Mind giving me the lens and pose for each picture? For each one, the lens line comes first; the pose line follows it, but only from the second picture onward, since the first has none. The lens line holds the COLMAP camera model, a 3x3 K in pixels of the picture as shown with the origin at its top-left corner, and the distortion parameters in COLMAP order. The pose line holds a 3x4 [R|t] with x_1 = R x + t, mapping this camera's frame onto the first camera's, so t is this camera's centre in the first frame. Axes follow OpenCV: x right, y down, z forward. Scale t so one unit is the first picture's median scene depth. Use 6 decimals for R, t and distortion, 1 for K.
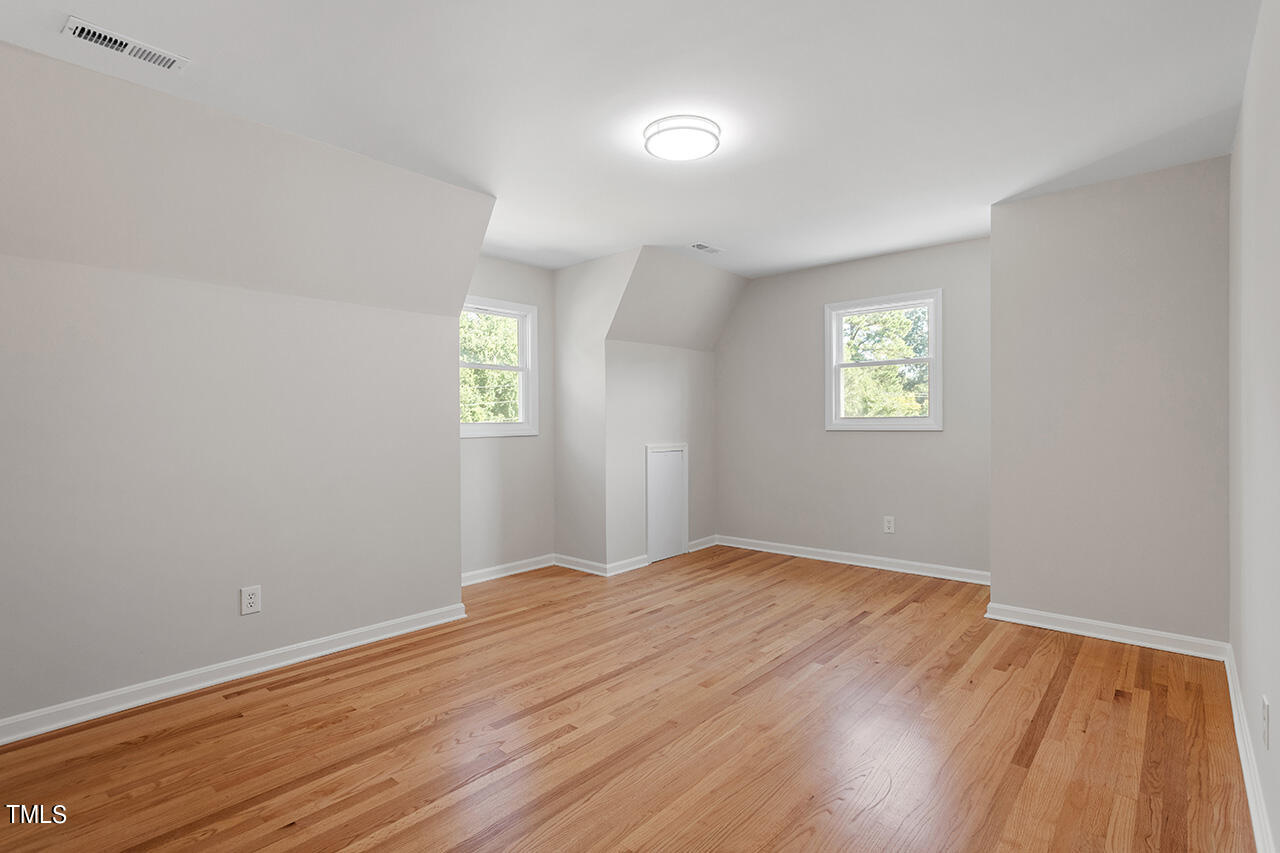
lens RADIAL K [[624.4, 0, 644.5], [0, 624.4, 432.5], [0, 0, 1]] dist [0.002929, -0.000567]
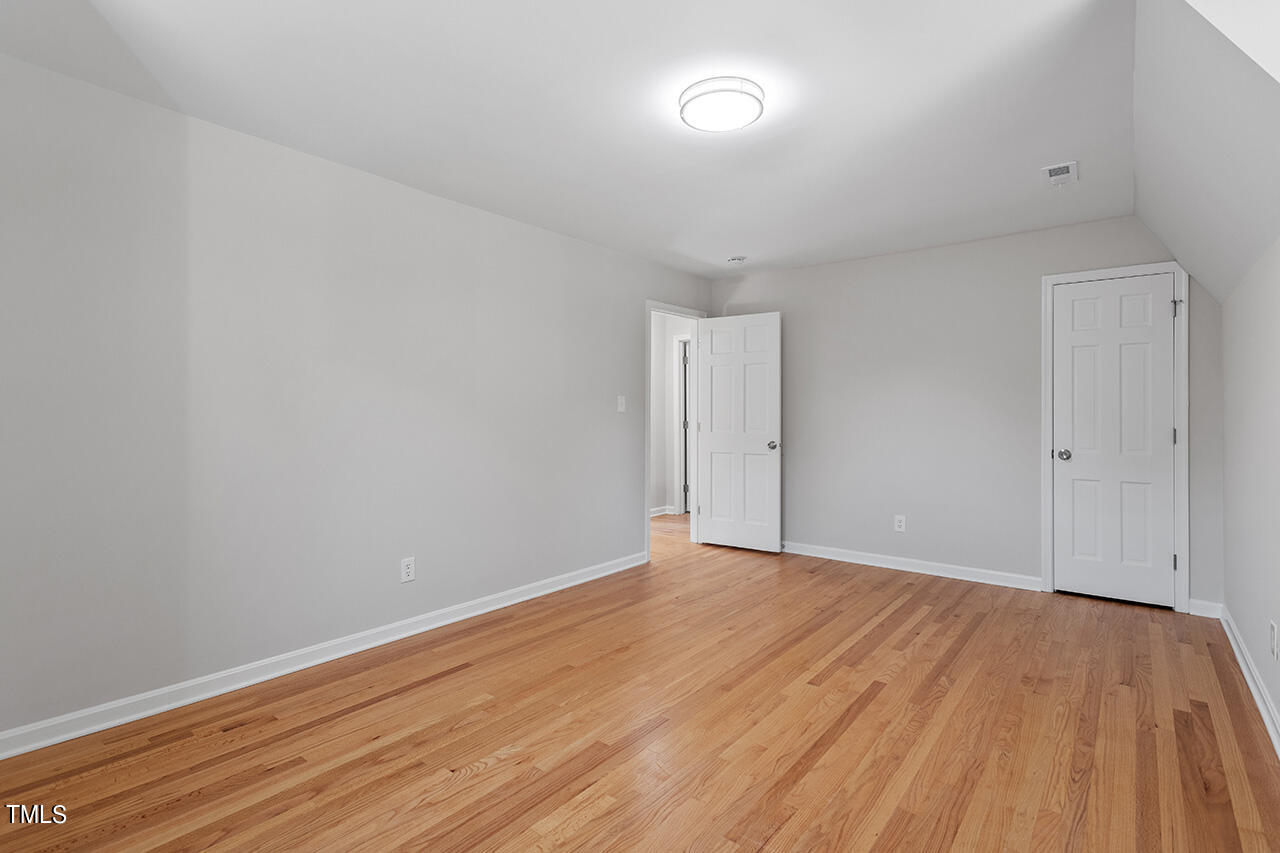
lens RADIAL K [[624.7, 0, 639.3], [0, 624.7, 406.5], [0, 0, 1]] dist [0.003933, 0.000584]
pose [[-0.999118, 0.006818, -0.041437, 0.216141], [0.006448, 0.999938, 0.009061, -0.041612], [0.041496, 0.008785, -0.999100, 1.880122]]
